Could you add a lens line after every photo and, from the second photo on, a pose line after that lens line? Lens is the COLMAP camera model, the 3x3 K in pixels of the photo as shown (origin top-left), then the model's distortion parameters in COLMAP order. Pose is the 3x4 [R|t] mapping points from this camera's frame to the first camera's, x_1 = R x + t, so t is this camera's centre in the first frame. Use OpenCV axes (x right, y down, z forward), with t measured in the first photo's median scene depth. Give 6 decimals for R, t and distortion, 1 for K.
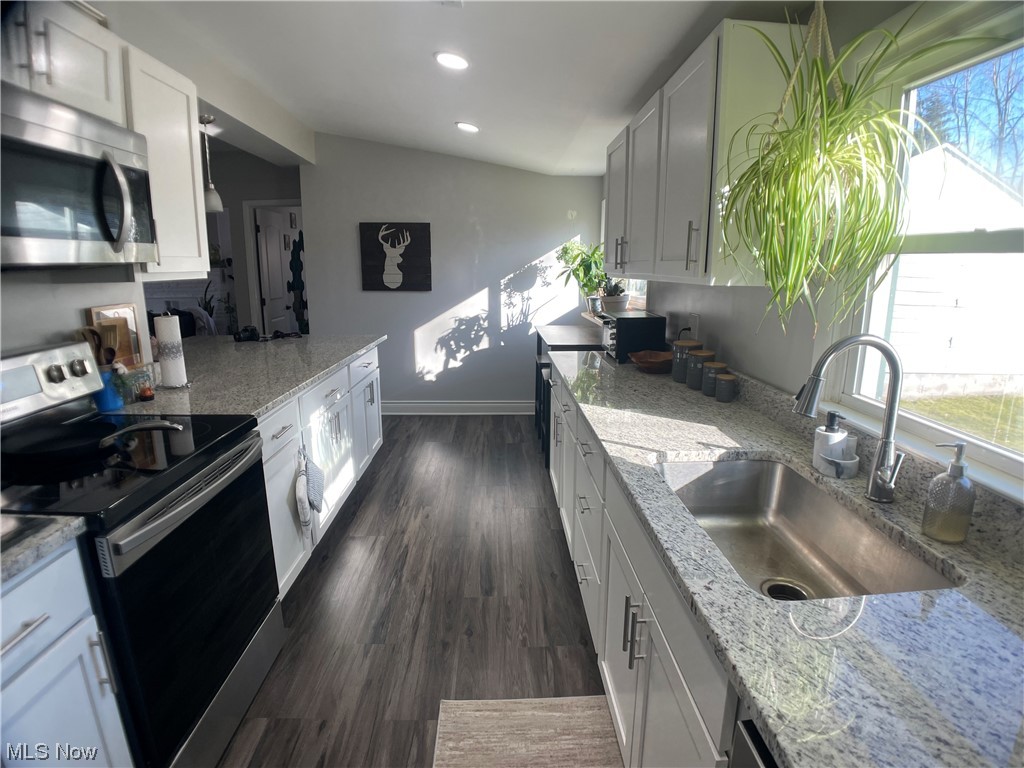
lens RADIAL K [[542.4, 0, 512.0], [0, 542.4, 384.0], [0, 0, 1]] dist [-0.000134, -0.000014]
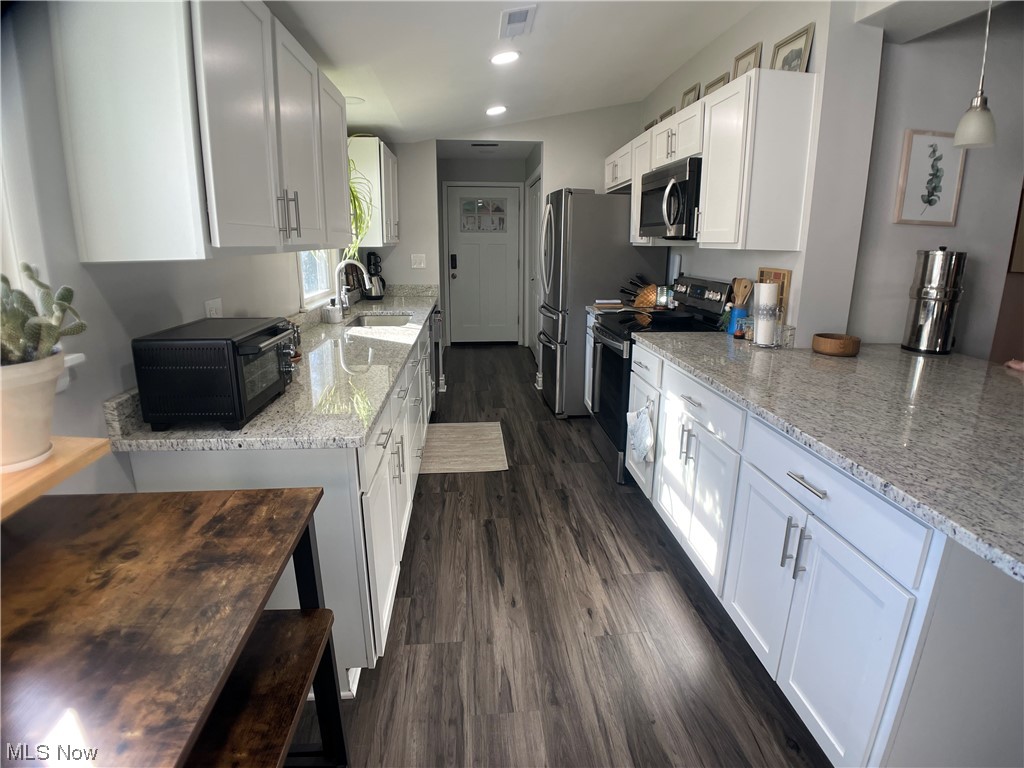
lens RADIAL K [[542.4, 0, 512.0], [0, 542.4, 384.0], [0, 0, 1]] dist [-0.000134, -0.000014]
pose [[-0.998603, 0.006599, -0.052423, -0.038732], [-0.018112, 0.889305, 0.456956, -0.441896], [0.049635, 0.457267, -0.887943, 2.073728]]
